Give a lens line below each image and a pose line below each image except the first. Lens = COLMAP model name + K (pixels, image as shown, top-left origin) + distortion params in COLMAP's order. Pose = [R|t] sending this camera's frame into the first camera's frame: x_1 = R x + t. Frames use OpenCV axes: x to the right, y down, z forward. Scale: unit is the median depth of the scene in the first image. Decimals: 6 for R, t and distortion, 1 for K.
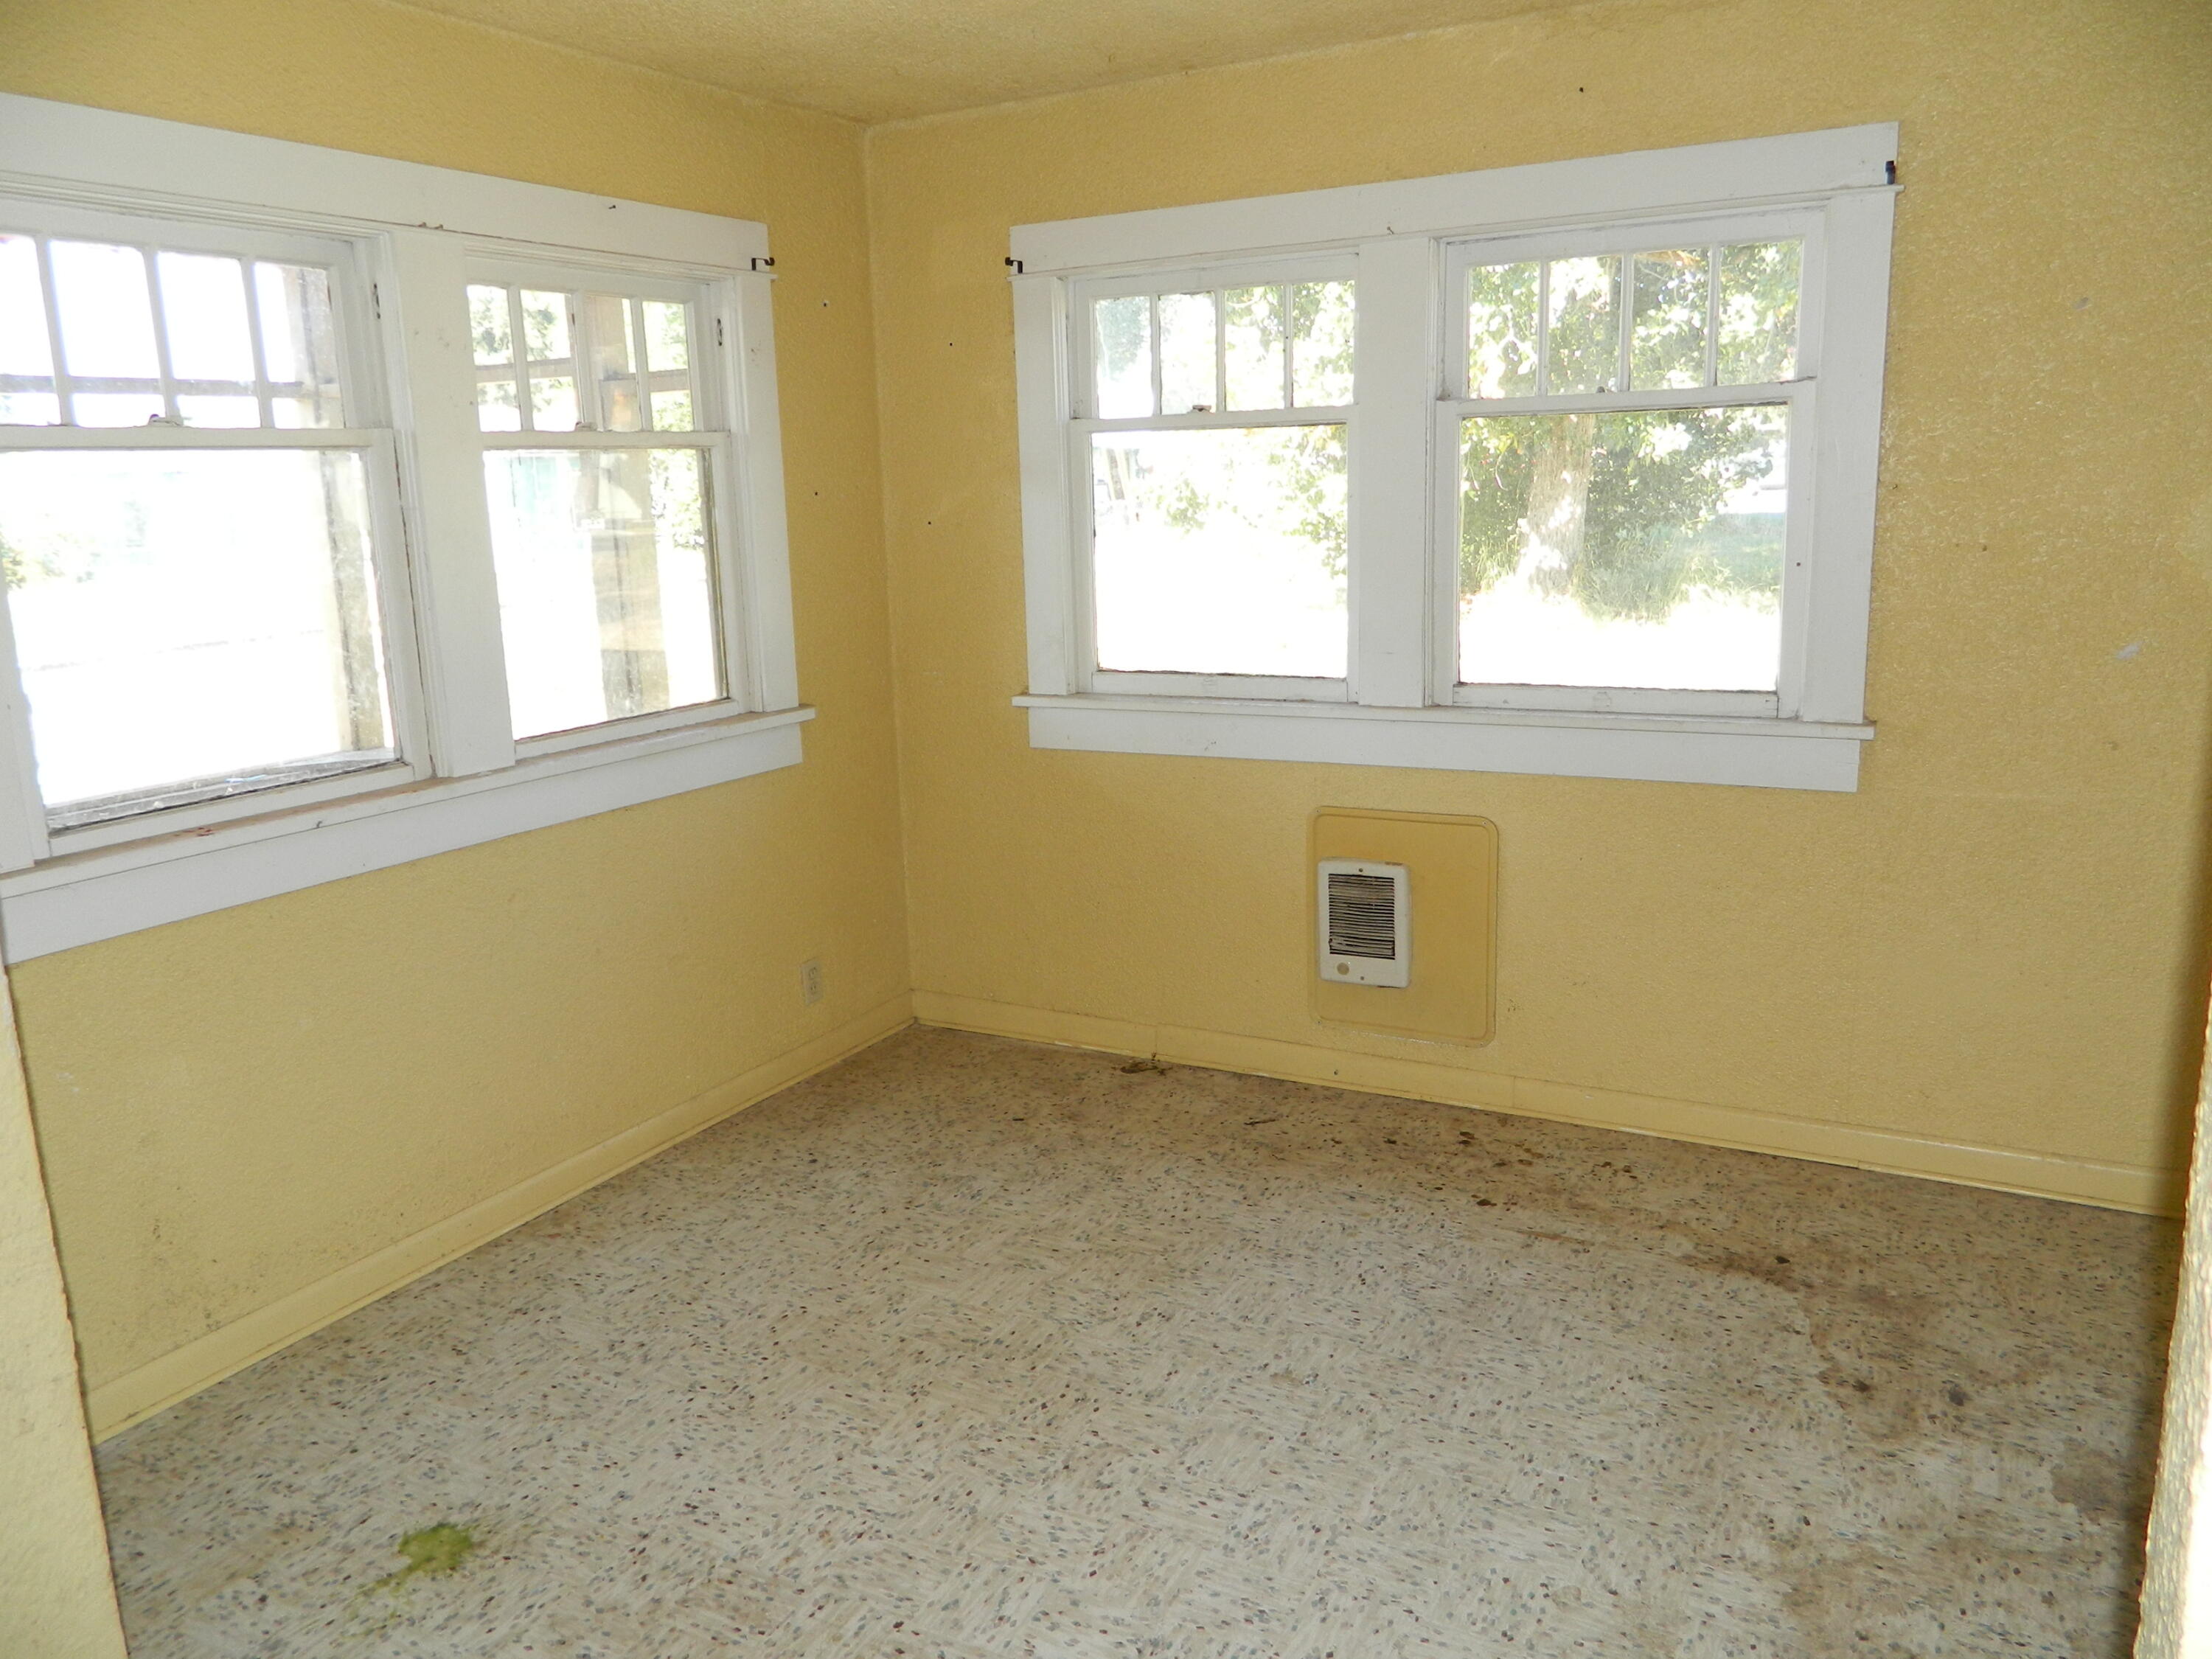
lens RADIAL K [[1651.3, 0, 1107.9], [0, 1651.3, 835.6], [0, 0, 1]] dist [0.014363, -0.001573]
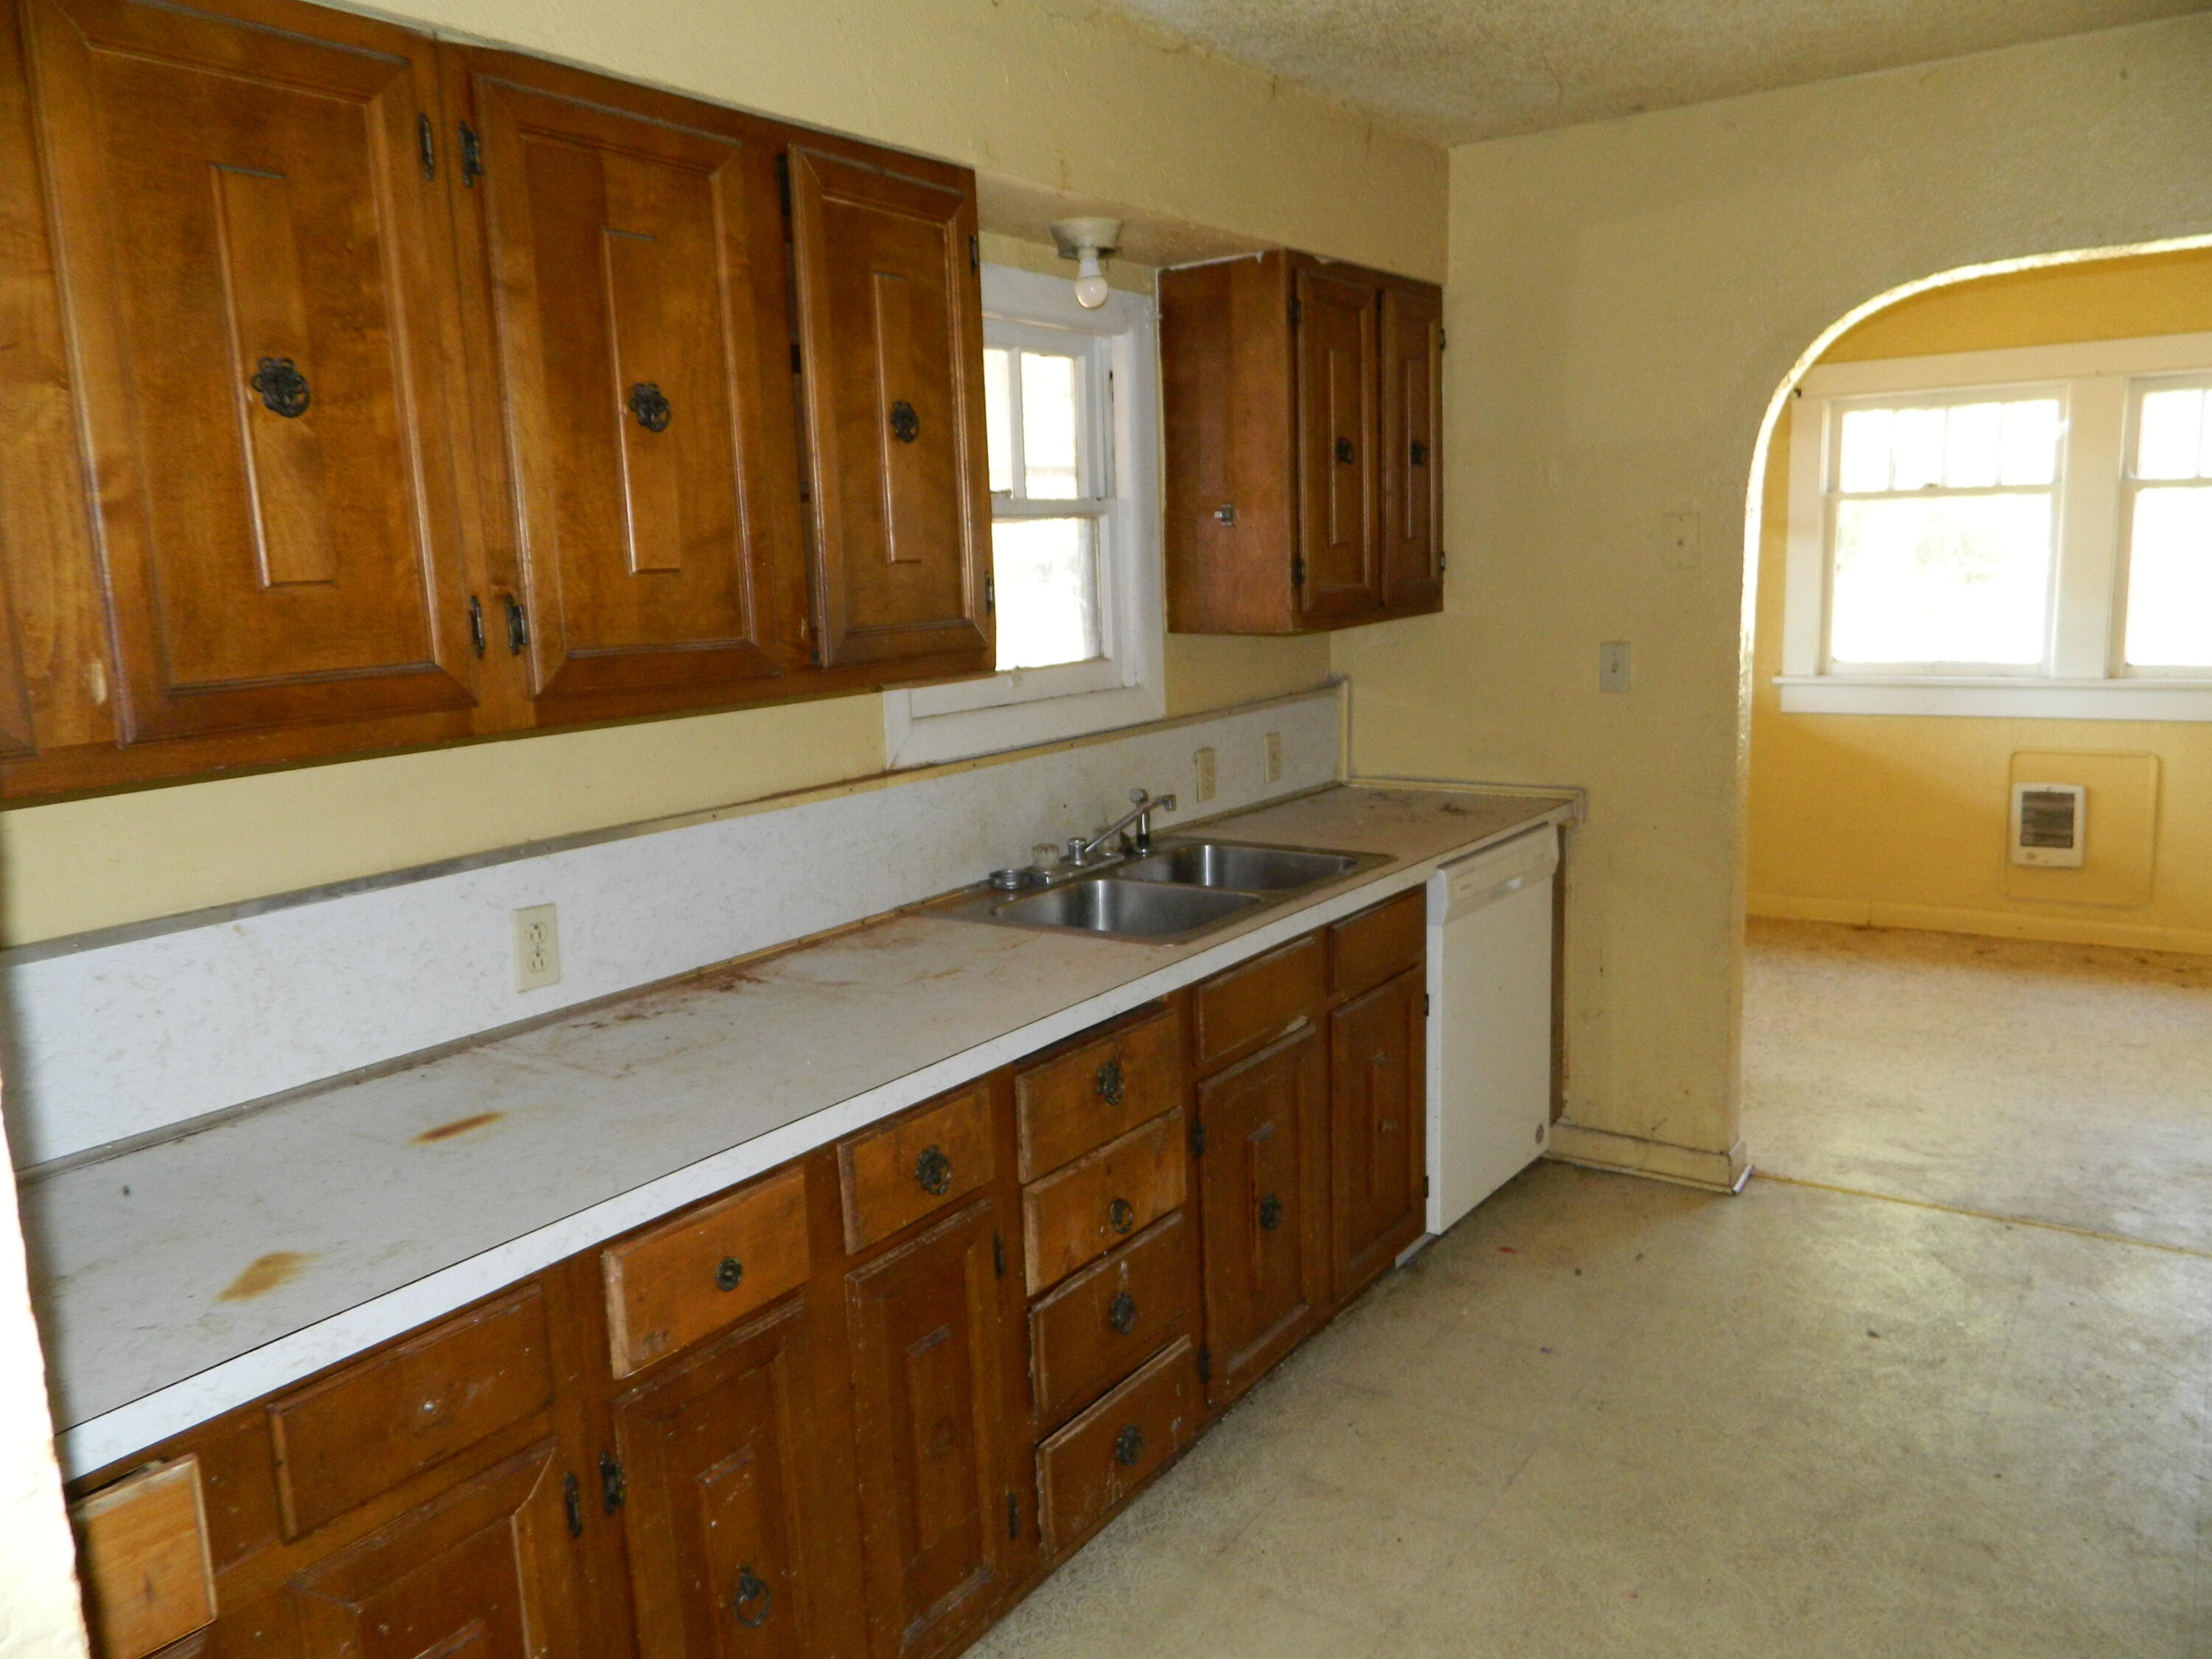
lens RADIAL K [[1651.3, 0, 1103.6], [0, 1651.3, 823.1], [0, 0, 1]] dist [0.014363, -0.001573]
pose [[0.995277, 0.018395, -0.095317, -0.554700], [-0.023283, 0.998456, -0.050424, 0.147519], [0.094242, 0.052406, 0.994169, -0.575443]]
